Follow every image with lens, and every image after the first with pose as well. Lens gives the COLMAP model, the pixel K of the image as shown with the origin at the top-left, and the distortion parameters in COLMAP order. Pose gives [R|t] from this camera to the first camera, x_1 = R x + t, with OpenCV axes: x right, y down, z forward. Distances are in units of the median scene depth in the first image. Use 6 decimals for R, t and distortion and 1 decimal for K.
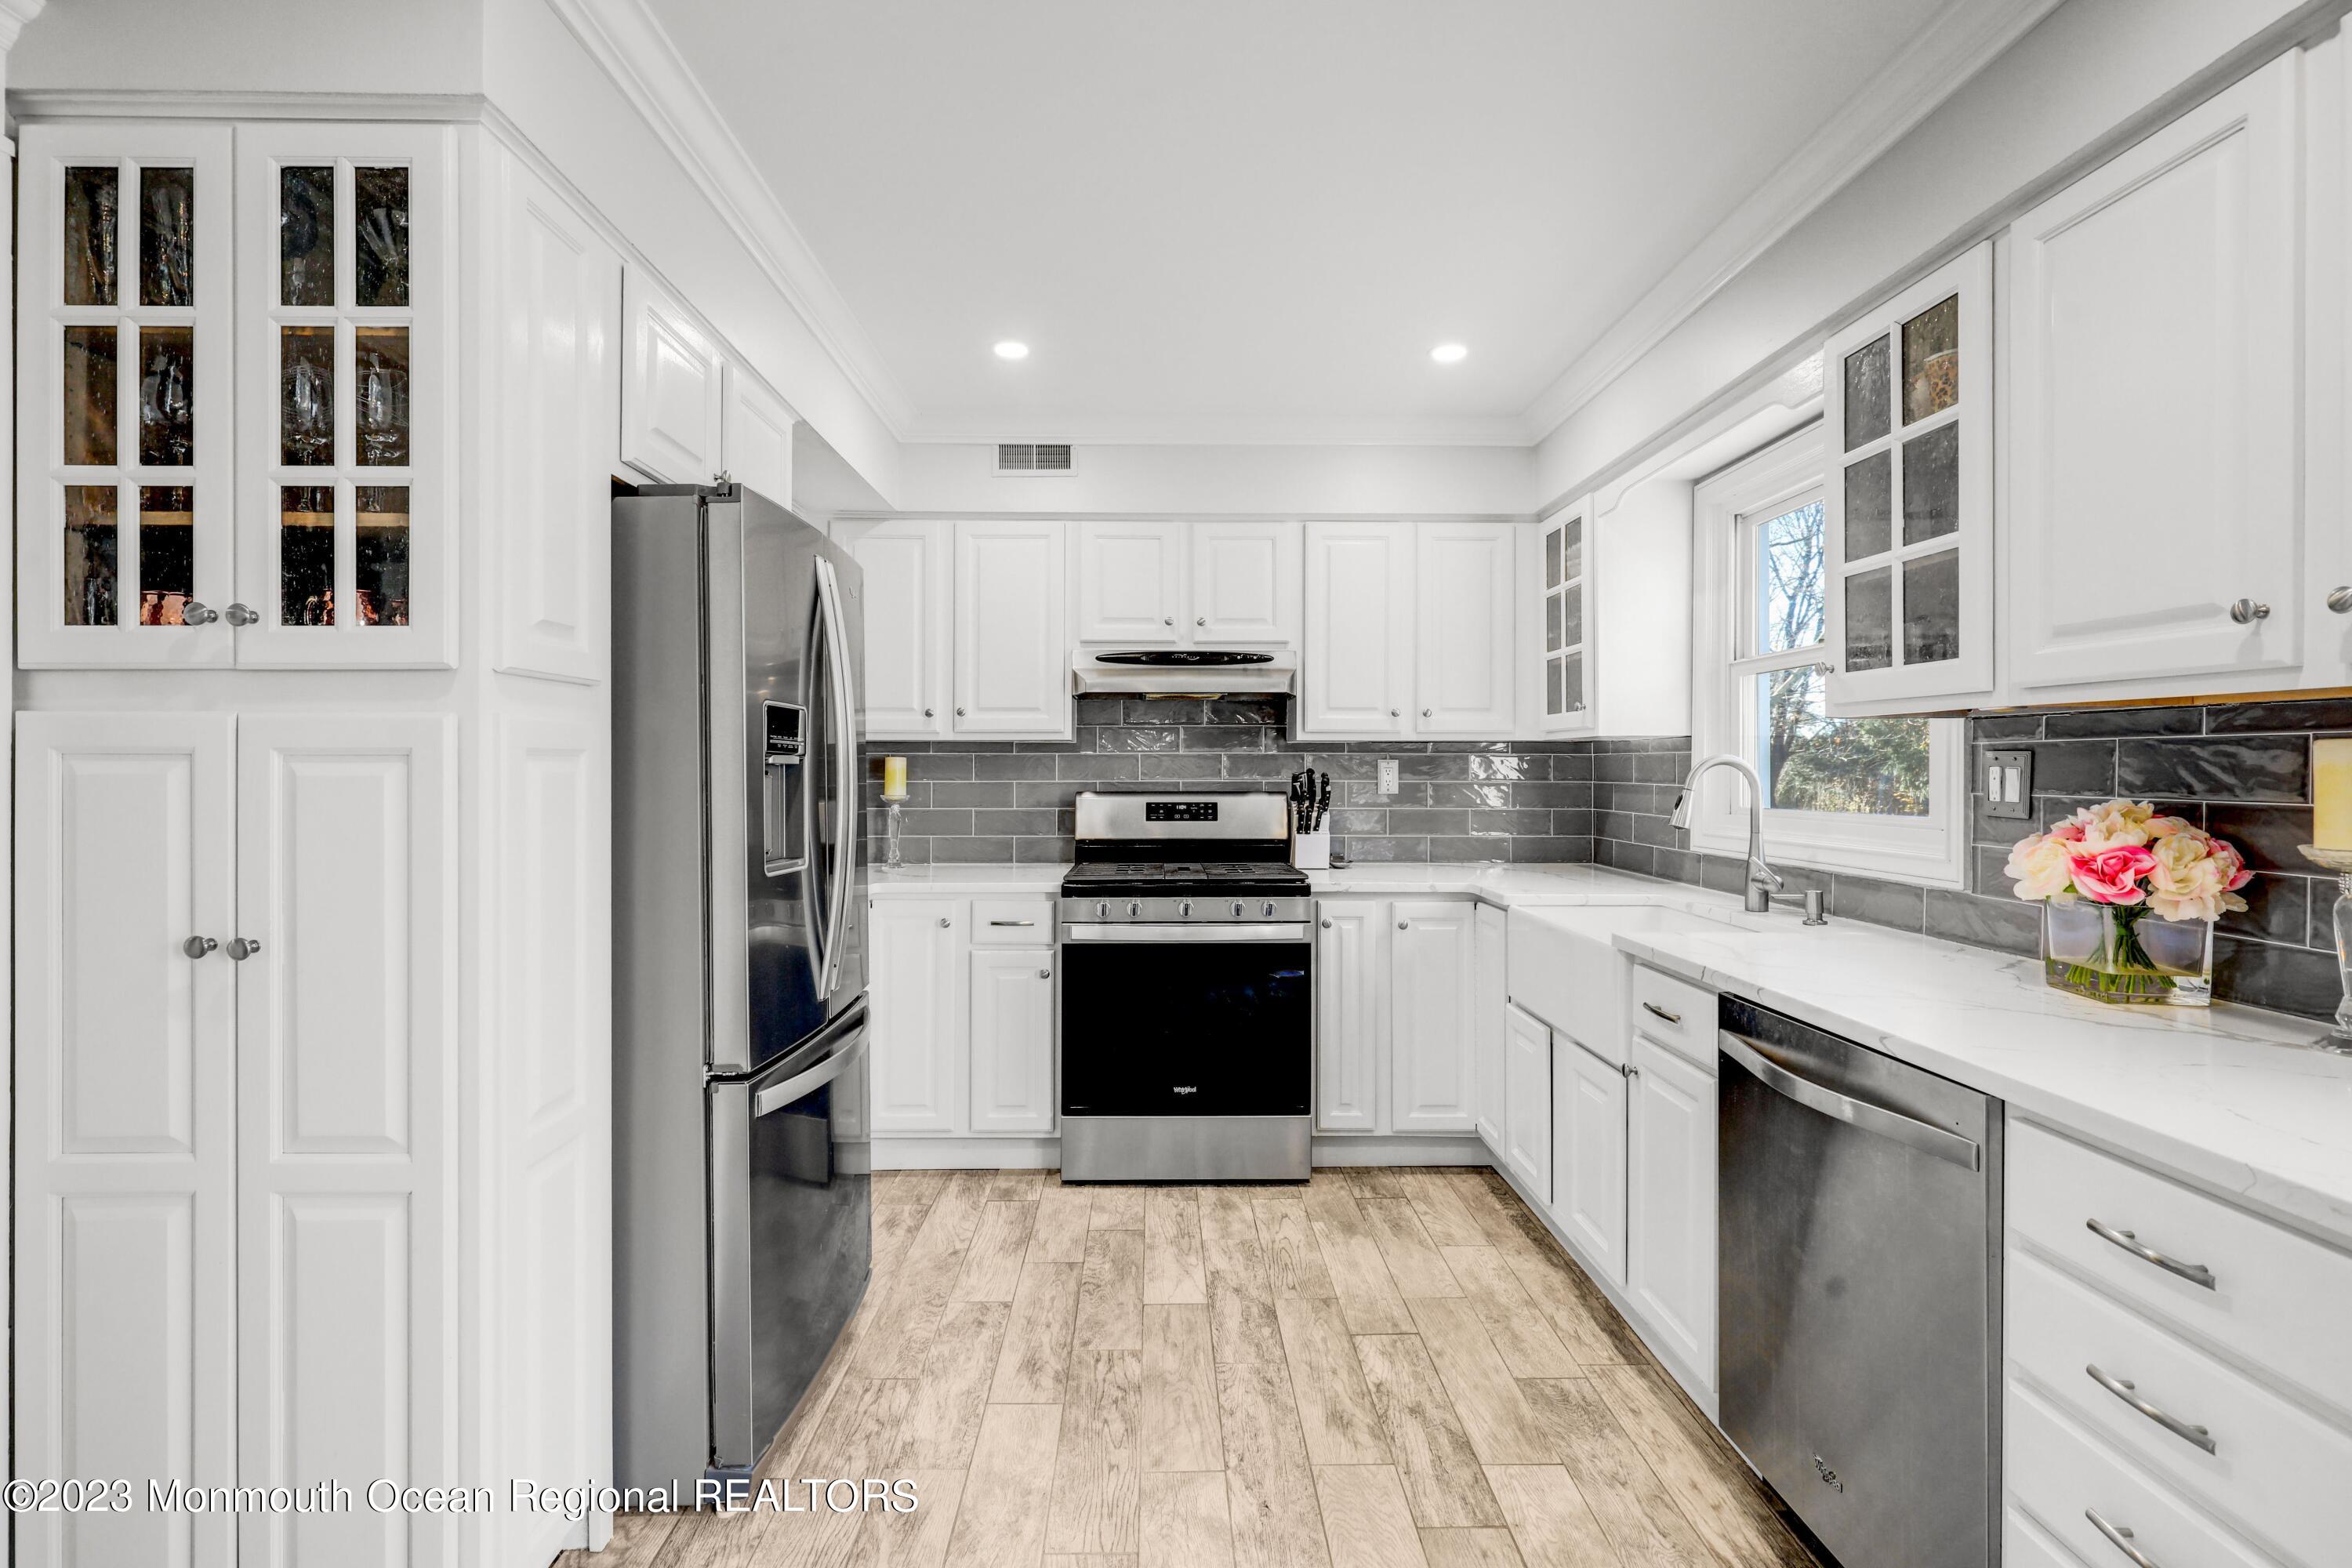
lens RADIAL K [[1069.1, 0, 1176.0], [0, 1069.1, 784.0], [0, 0, 1]] dist [0.000842, 0.000160]
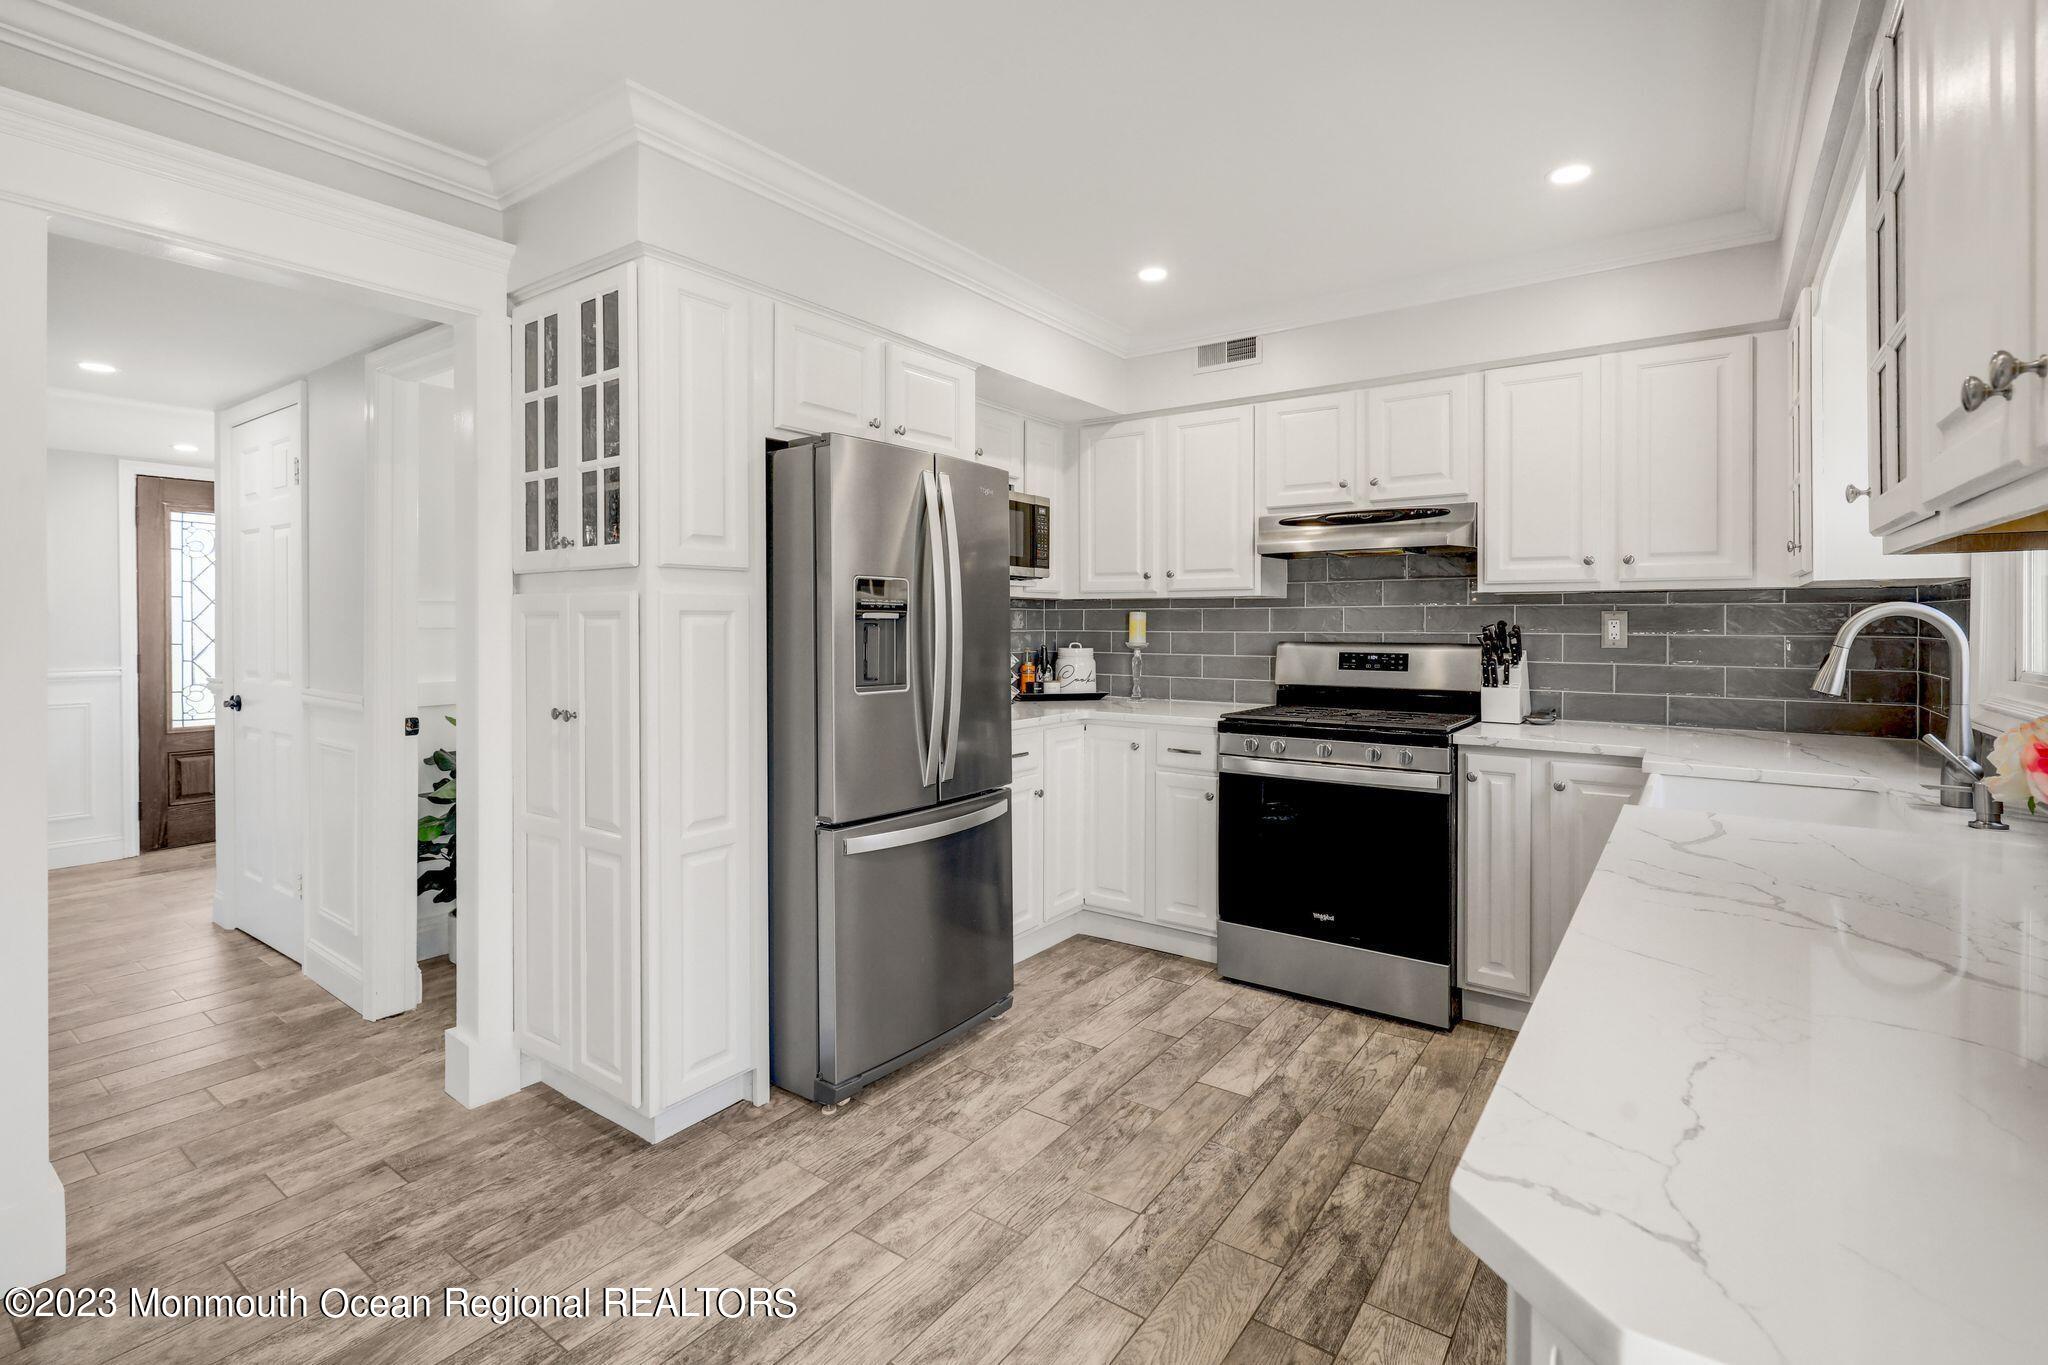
lens RADIAL K [[944.6, 0, 1028.8], [0, 944.6, 643.5], [0, 0, 1]] dist [0.001965, 0.000124]
pose [[0.806013, 0.013213, -0.591751, 0.357065], [-0.007340, 0.999897, 0.012329, -0.001365], [0.591853, -0.005594, 0.806027, 0.054789]]
